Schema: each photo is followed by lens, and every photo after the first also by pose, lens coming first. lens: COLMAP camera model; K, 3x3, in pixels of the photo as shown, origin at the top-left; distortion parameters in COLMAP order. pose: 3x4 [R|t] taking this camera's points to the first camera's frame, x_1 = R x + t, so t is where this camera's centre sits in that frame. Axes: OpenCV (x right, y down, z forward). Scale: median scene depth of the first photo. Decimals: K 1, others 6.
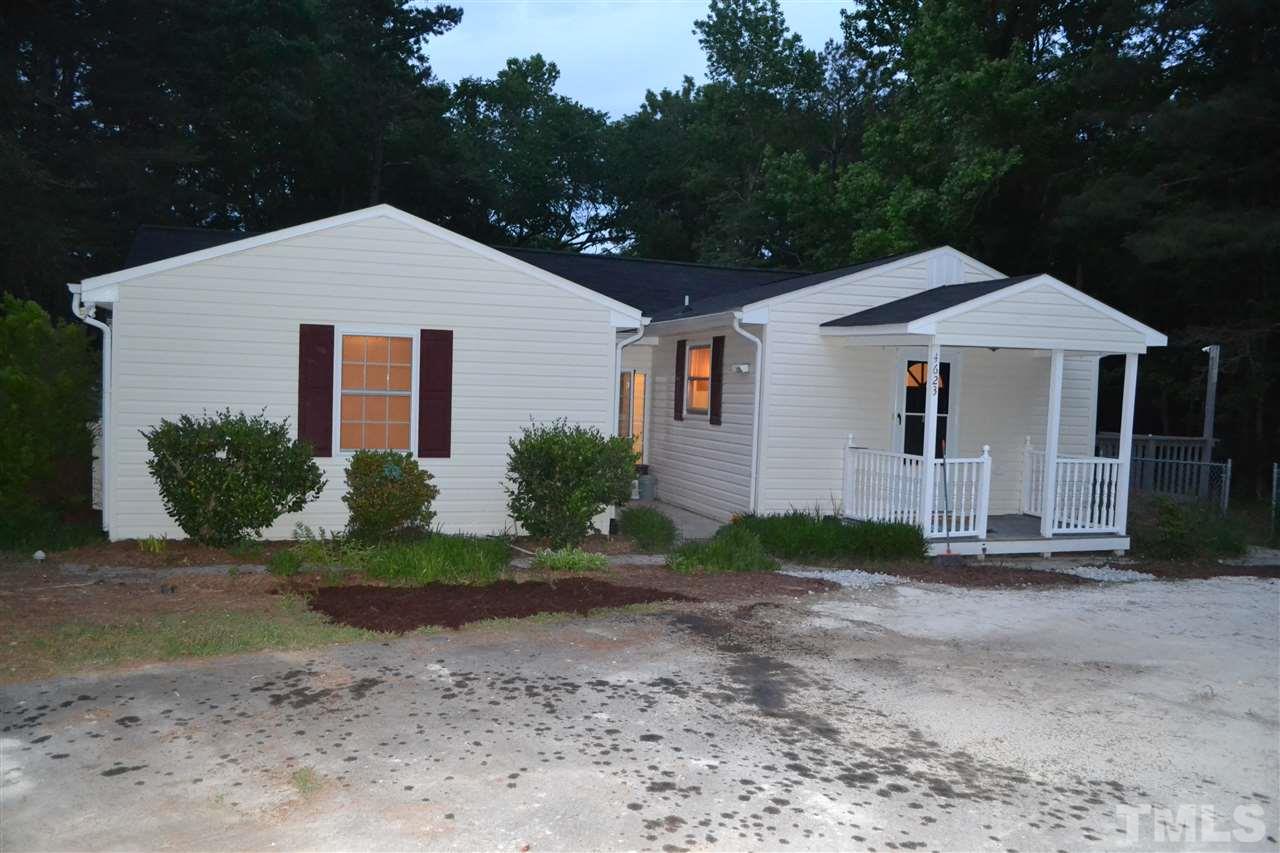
lens RADIAL K [[1026.8, 0, 627.3], [0, 1026.8, 444.3], [0, 0, 1]] dist [-0.081101, 0.008786]
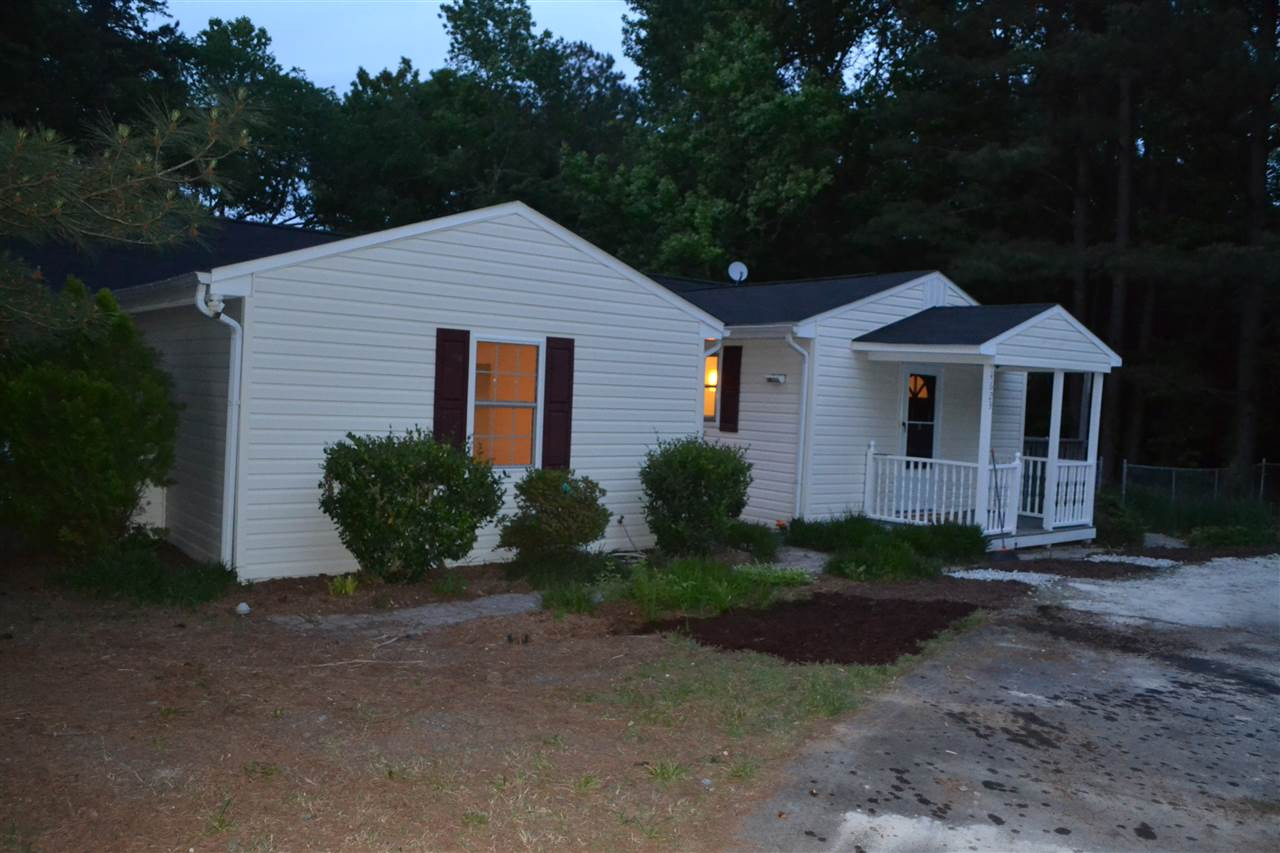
lens RADIAL K [[1026.8, 0, 630.8], [0, 1026.8, 435.1], [0, 0, 1]] dist [-0.081101, 0.008786]
pose [[0.936659, -0.005420, 0.350202, -0.433572], [0.003951, 0.999980, 0.004911, -0.024594], [-0.350222, -0.003216, 0.936661, 0.082268]]
